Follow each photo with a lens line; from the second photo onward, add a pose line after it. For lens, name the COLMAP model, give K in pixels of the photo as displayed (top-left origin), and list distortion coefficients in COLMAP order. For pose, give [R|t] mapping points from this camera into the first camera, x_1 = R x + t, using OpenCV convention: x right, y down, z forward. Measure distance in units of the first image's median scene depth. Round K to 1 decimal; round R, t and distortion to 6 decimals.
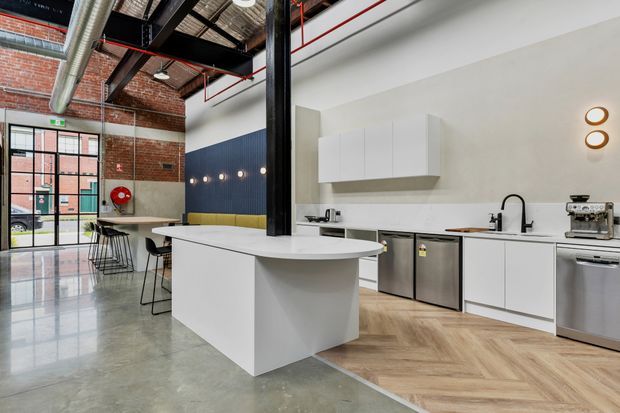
lens RADIAL K [[337.3, 0, 309.9], [0, 337.3, 204.9], [0, 0, 1]] dist [-0.000245, 0.000362]
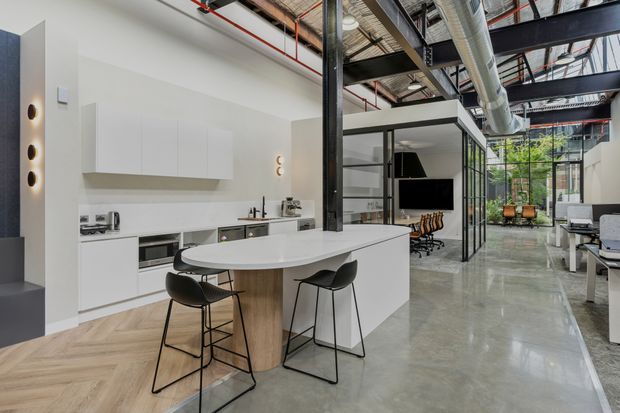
lens RADIAL K [[337.3, 0, 309.8], [0, 337.3, 201.8], [0, 0, 1]] dist [-0.000245, 0.000362]
pose [[-0.305148, -0.005246, 0.952291, -1.018497], [0.012357, 0.999879, 0.009467, -0.014028], [-0.952225, 0.014657, -0.305046, 1.215395]]
